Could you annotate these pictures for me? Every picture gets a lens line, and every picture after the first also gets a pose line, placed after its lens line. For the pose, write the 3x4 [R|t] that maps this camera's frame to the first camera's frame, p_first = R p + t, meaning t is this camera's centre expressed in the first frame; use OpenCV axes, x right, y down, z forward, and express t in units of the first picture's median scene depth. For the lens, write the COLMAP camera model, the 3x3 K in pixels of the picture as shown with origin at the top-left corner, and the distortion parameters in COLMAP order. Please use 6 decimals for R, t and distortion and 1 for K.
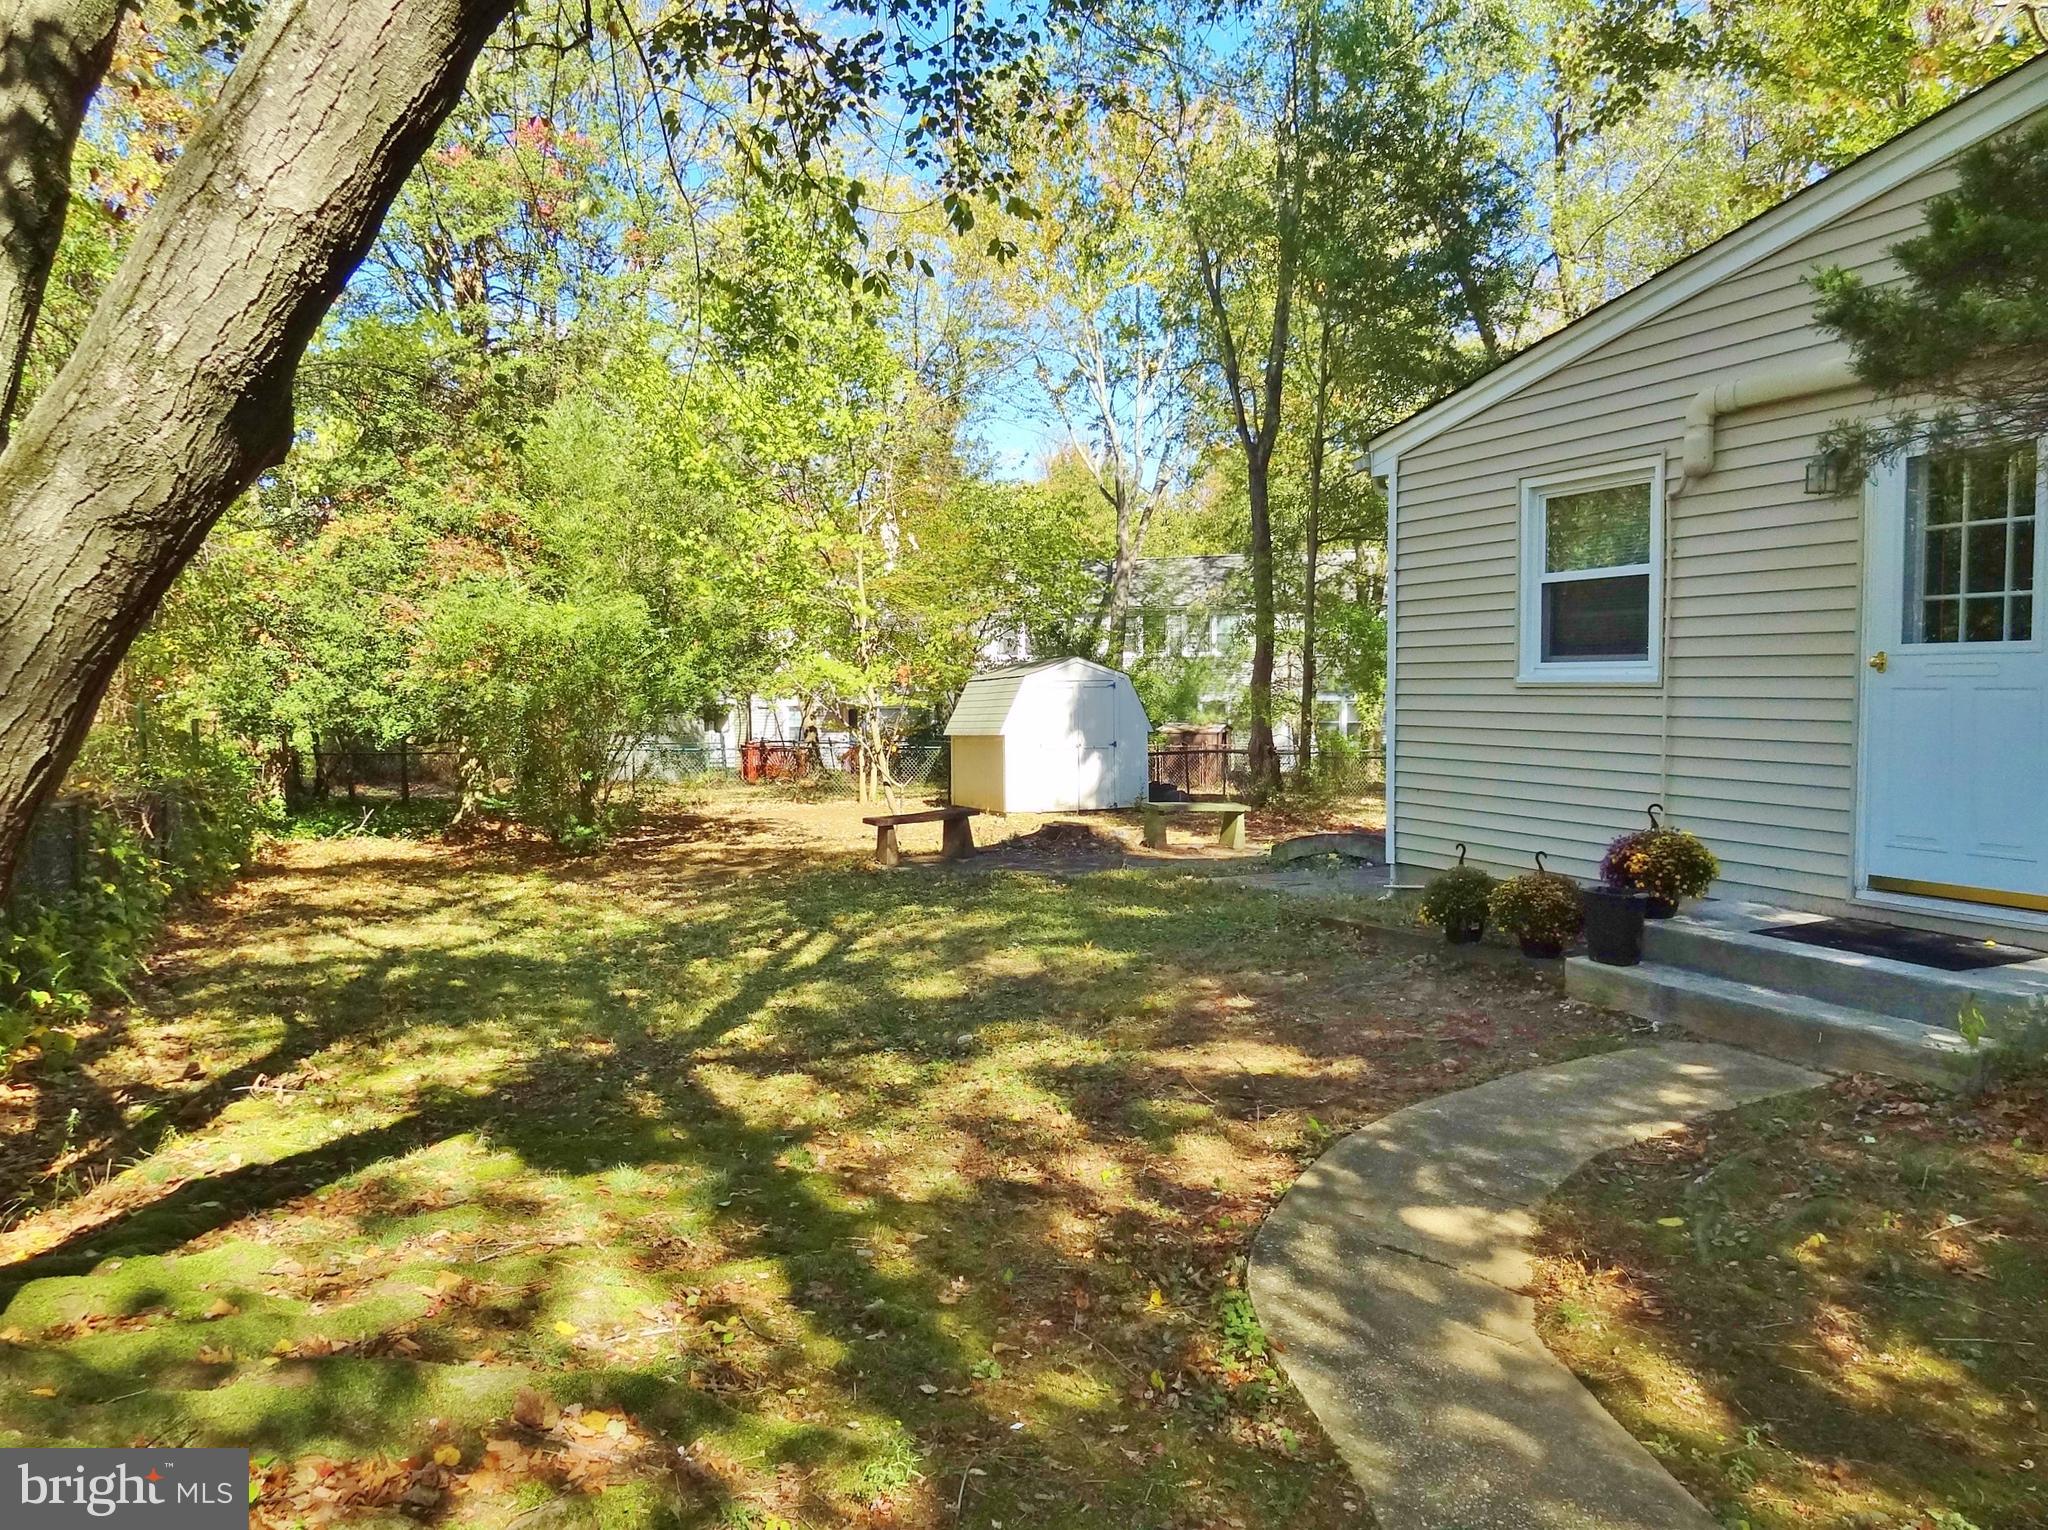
lens RADIAL K [[1487.4, 0, 1024.0], [0, 1487.4, 765.0], [0, 0, 1]] dist [0.048101, -0.000066]
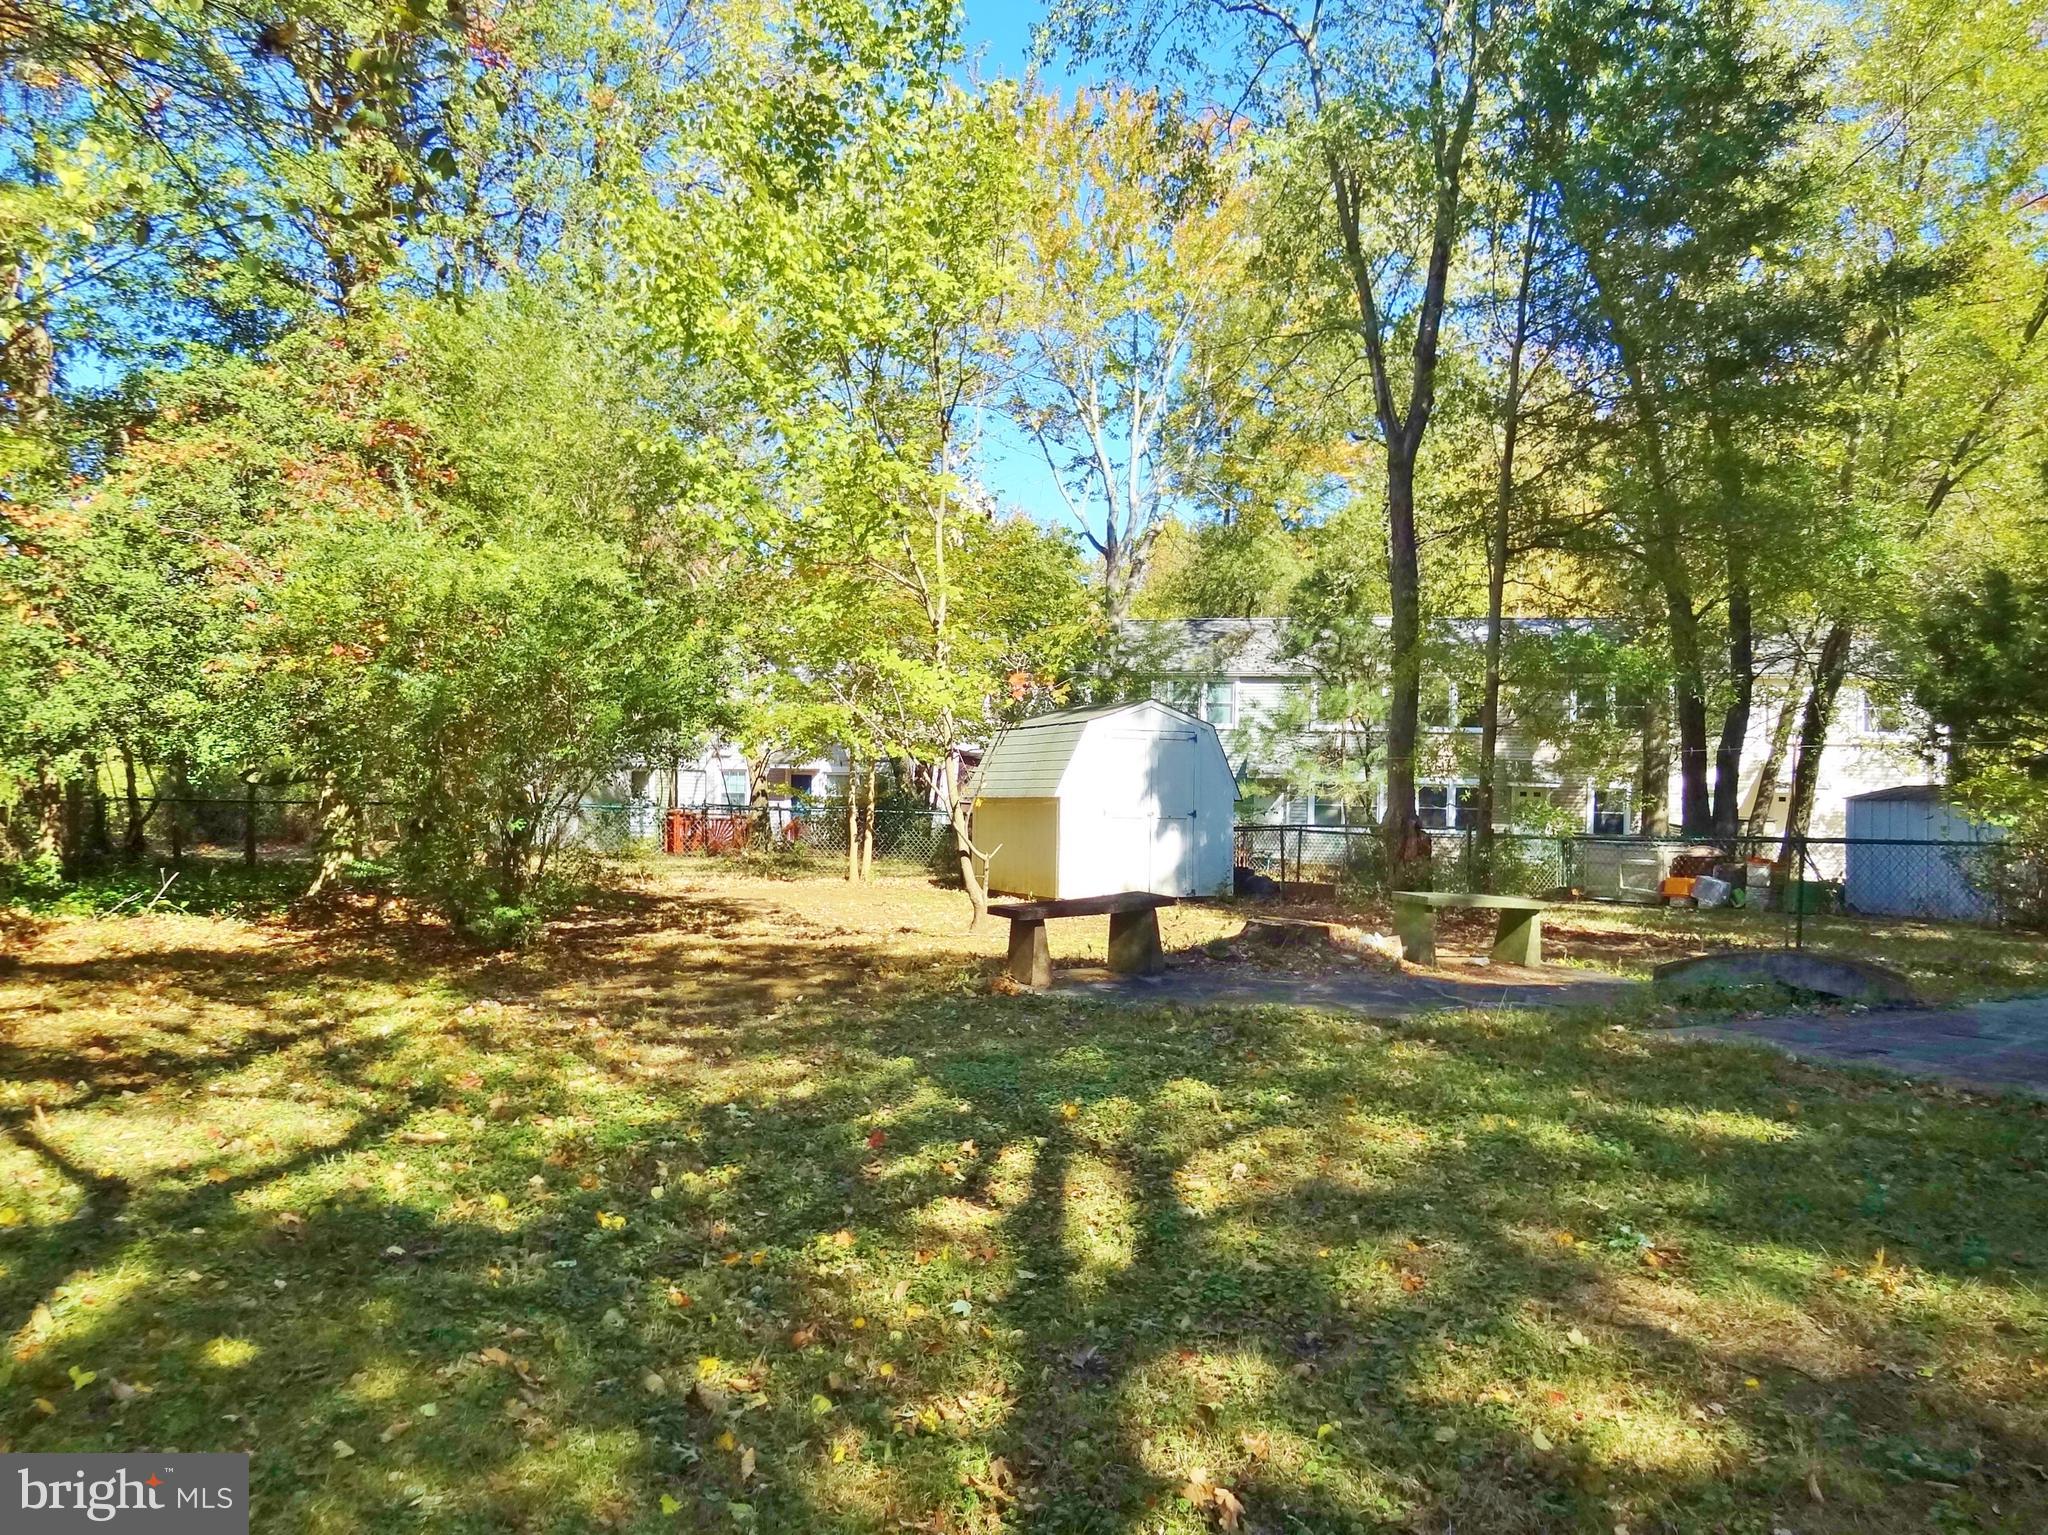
lens RADIAL K [[1487.1, 0, 1022.1], [0, 1487.1, 789.4], [0, 0, 1]] dist [0.035878, -0.003305]
pose [[0.997296, 0.029205, 0.067431, -0.113160], [-0.026453, 0.998794, -0.041356, 0.010840], [-0.068558, 0.039461, 0.996866, 0.323973]]
